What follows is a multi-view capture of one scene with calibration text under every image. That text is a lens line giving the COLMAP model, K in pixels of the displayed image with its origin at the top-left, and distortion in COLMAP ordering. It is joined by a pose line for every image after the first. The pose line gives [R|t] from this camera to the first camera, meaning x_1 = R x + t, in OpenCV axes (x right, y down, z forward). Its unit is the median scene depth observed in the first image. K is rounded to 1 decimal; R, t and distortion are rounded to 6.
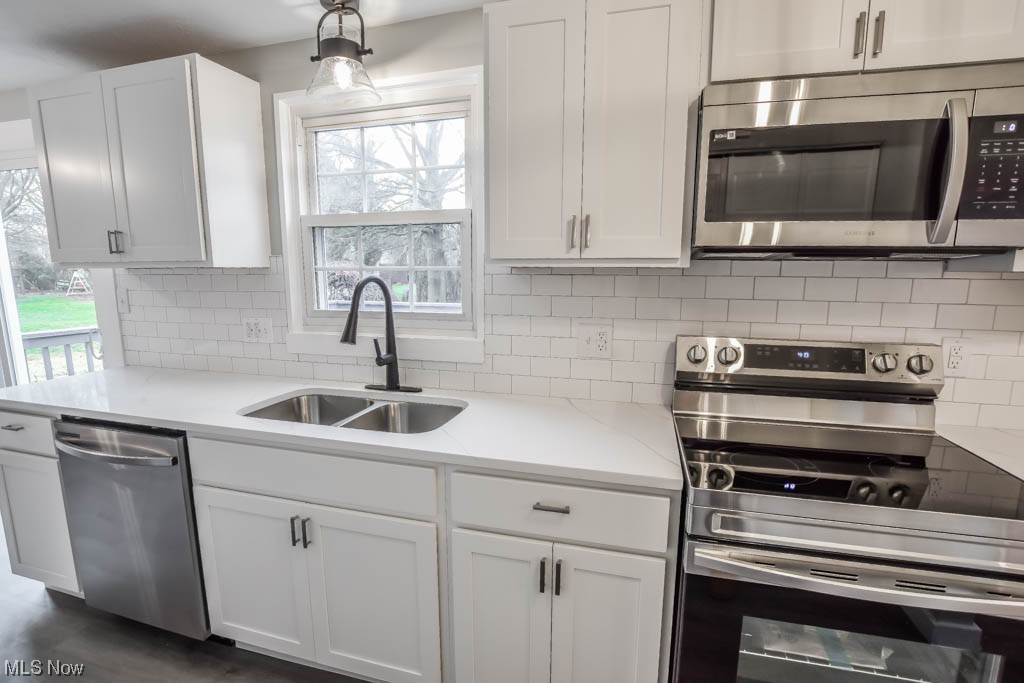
lens RADIAL K [[462.9, 0, 514.8], [0, 462.9, 344.8], [0, 0, 1]] dist [-0.026399, 0.000526]
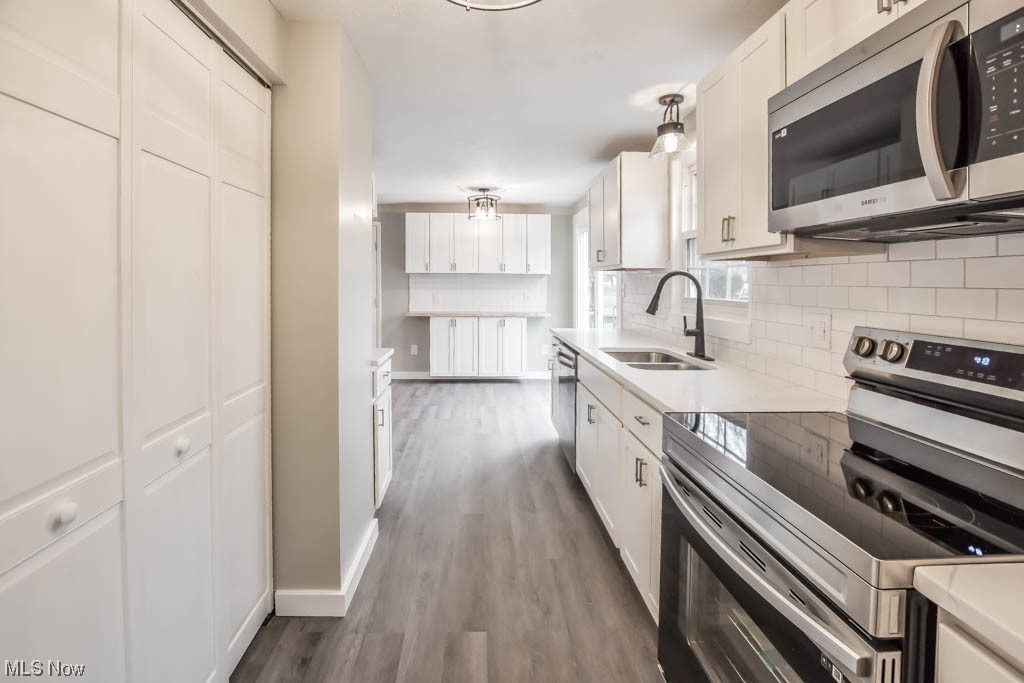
lens RADIAL K [[473.4, 0, 514.1], [0, 473.4, 298.5], [0, 0, 1]] dist [-0.030007, 0.000304]
pose [[0.332583, 0.029350, -0.942617, 0.992020], [-0.148704, 0.988644, -0.021685, 0.046899], [0.931276, 0.147383, 0.333171, 0.052038]]
